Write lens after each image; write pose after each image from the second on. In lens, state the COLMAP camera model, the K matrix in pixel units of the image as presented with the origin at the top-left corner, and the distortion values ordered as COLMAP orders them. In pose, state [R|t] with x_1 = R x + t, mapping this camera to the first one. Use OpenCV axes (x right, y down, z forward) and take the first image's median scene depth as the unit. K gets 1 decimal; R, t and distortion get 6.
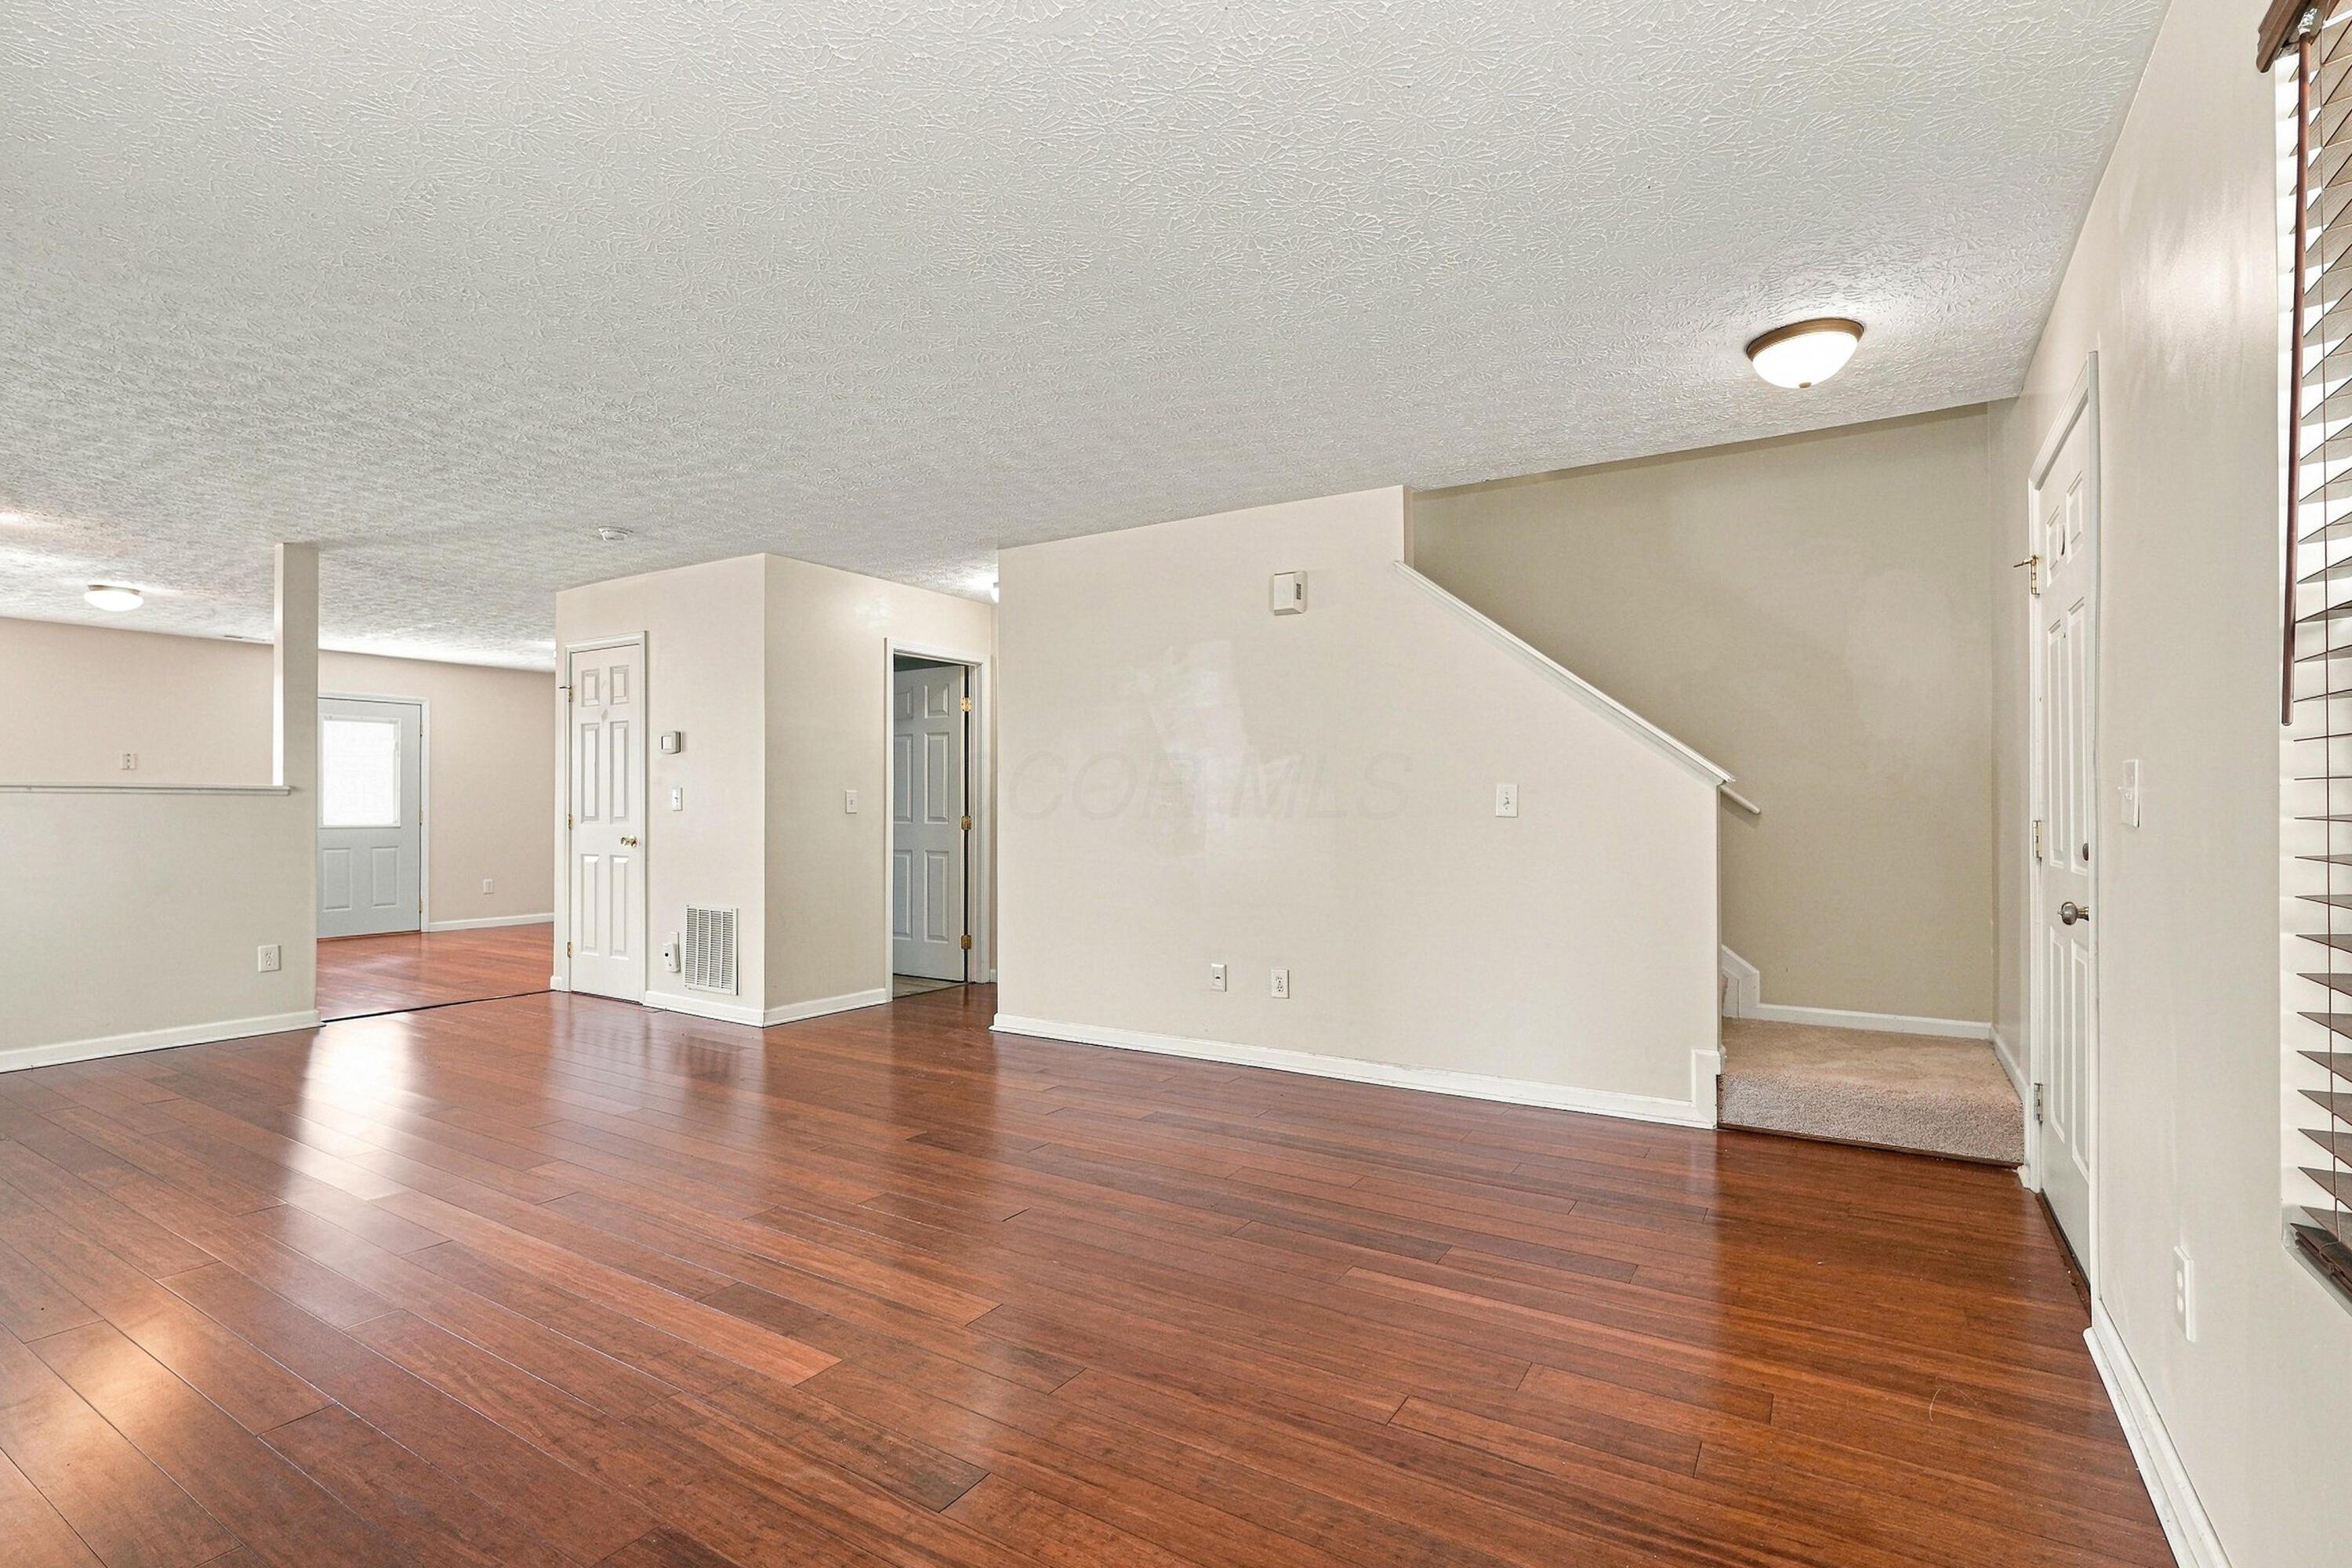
lens RADIAL K [[1088.4, 0, 1176.0], [0, 1088.4, 784.0], [0, 0, 1]] dist [-0.028784, 0.014387]
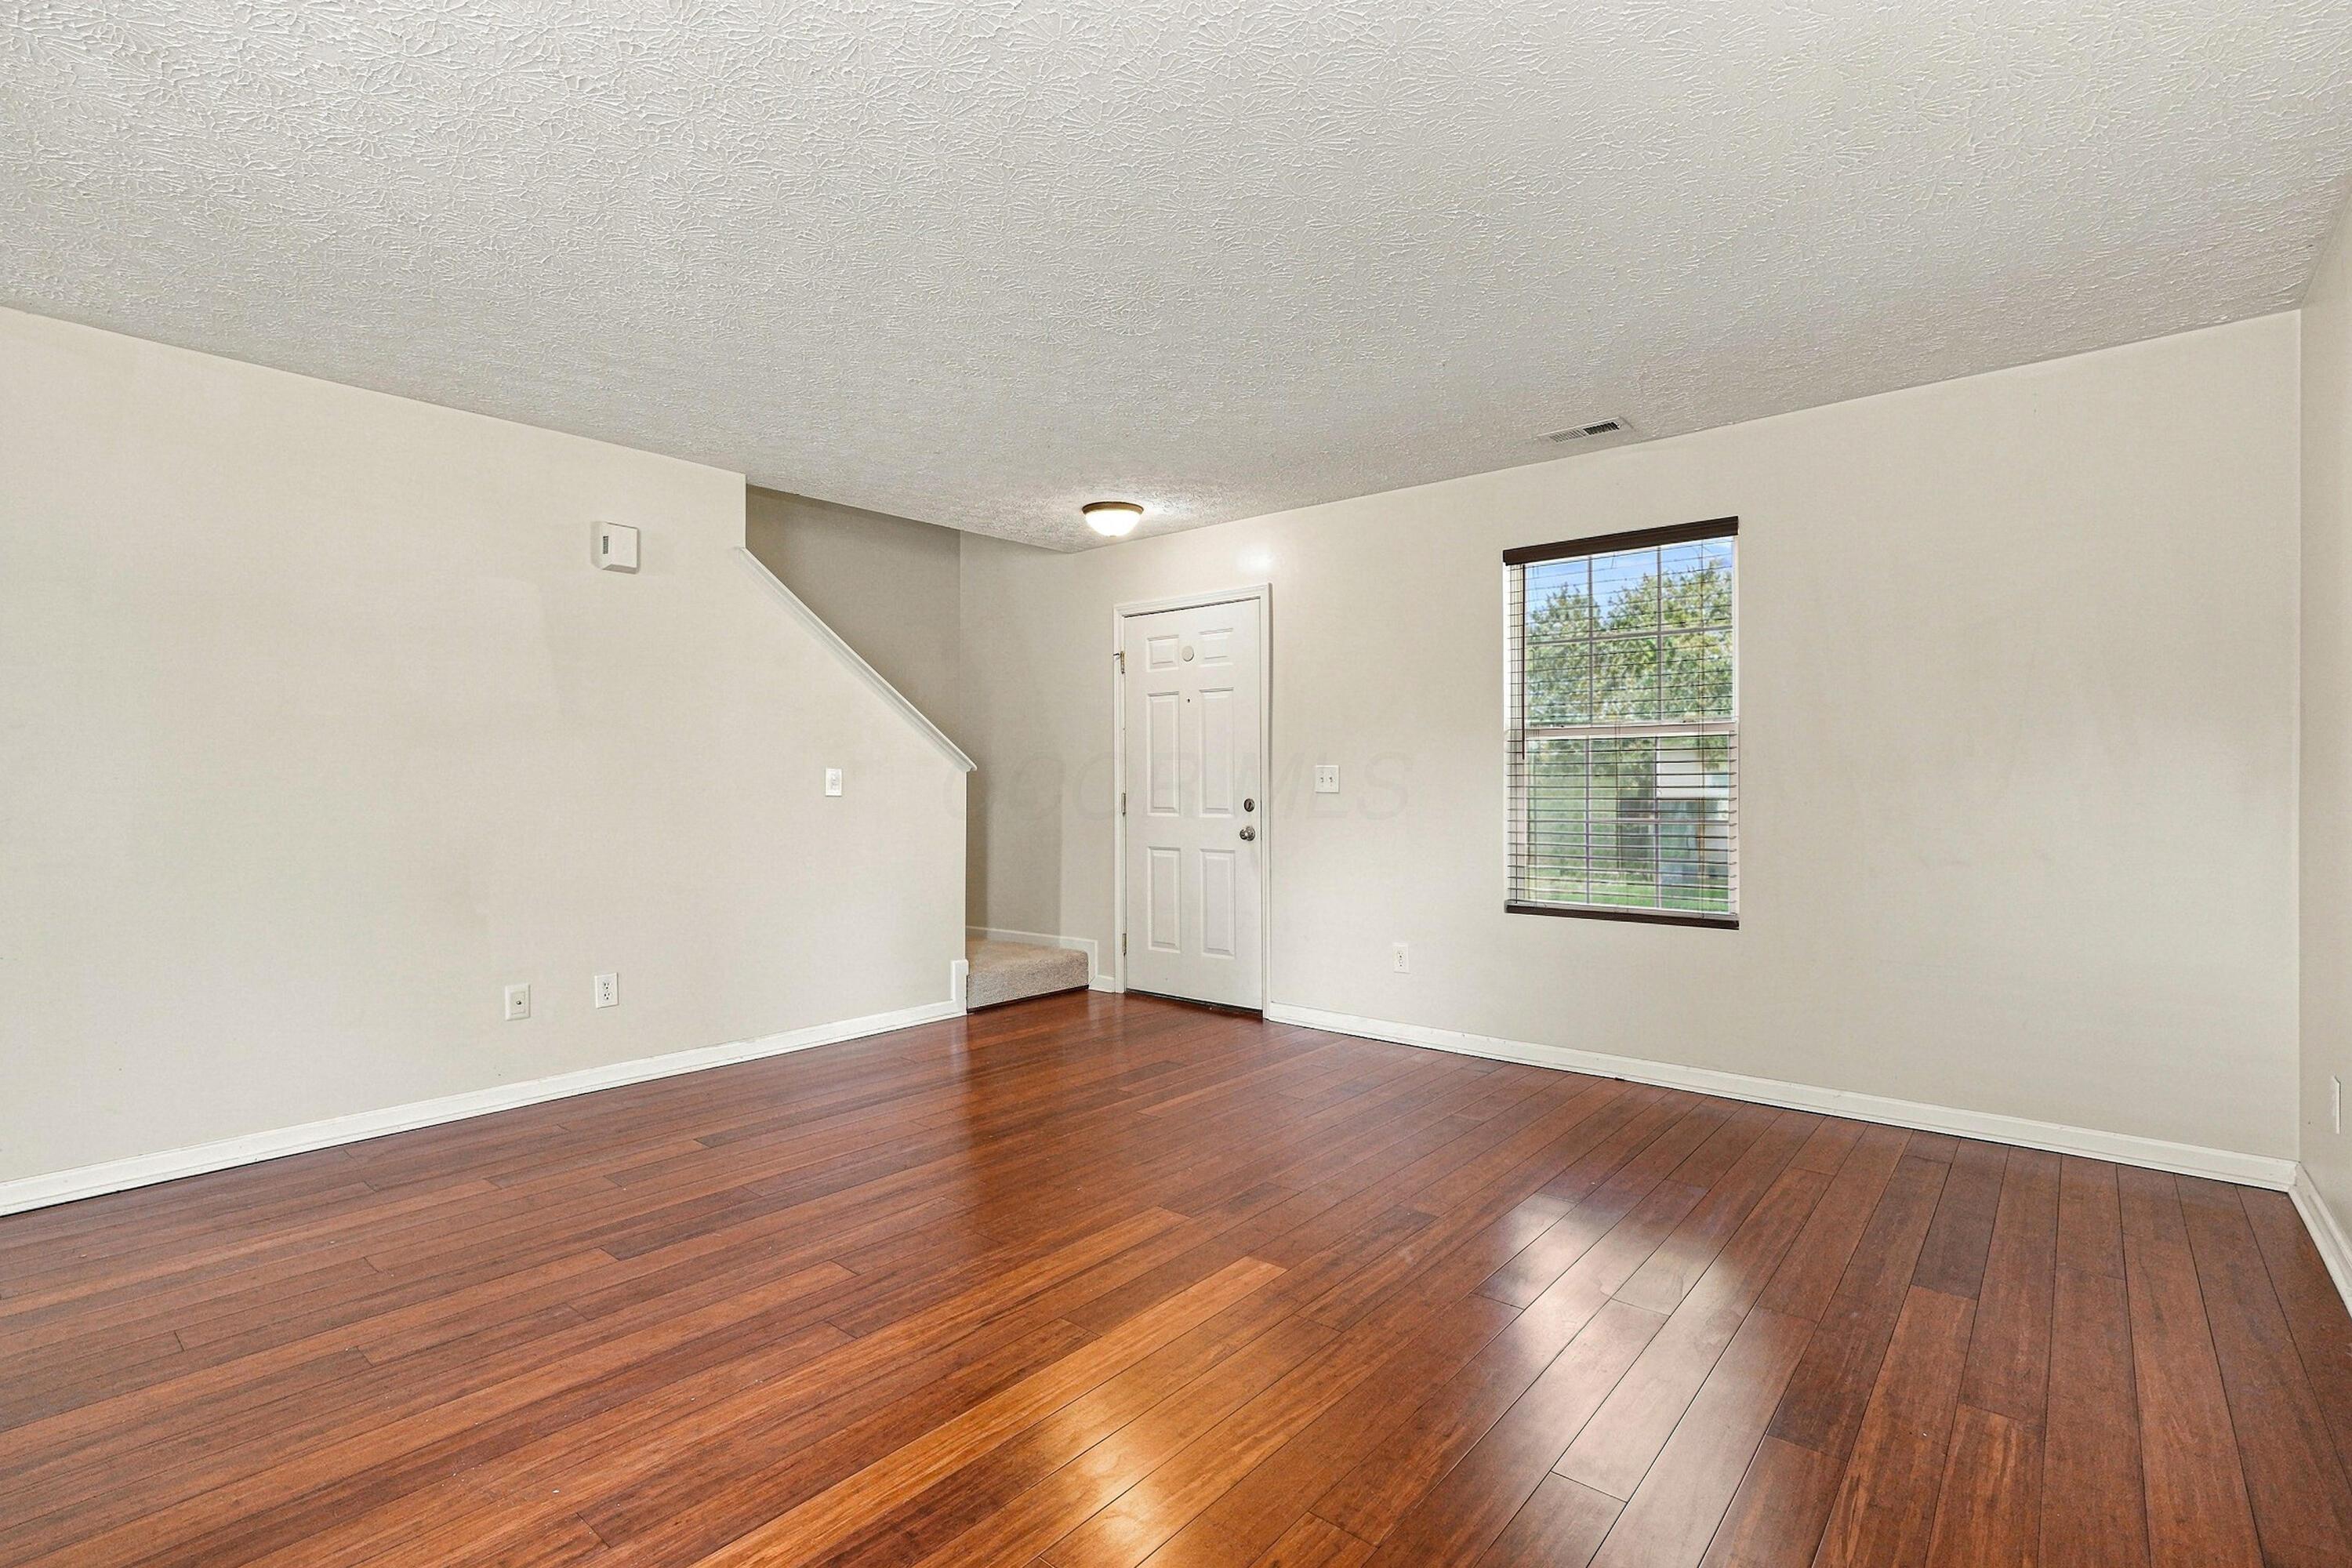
lens RADIAL K [[1063.7, 0, 1176.0], [0, 1063.7, 784.0], [0, 0, 1]] dist [-0.057082, 0.000038]
pose [[0.148043, -0.002967, 0.988976, -0.837261], [-0.012686, 0.999908, 0.004898, 0.006593], [-0.988900, -0.013272, 0.147992, 0.524008]]
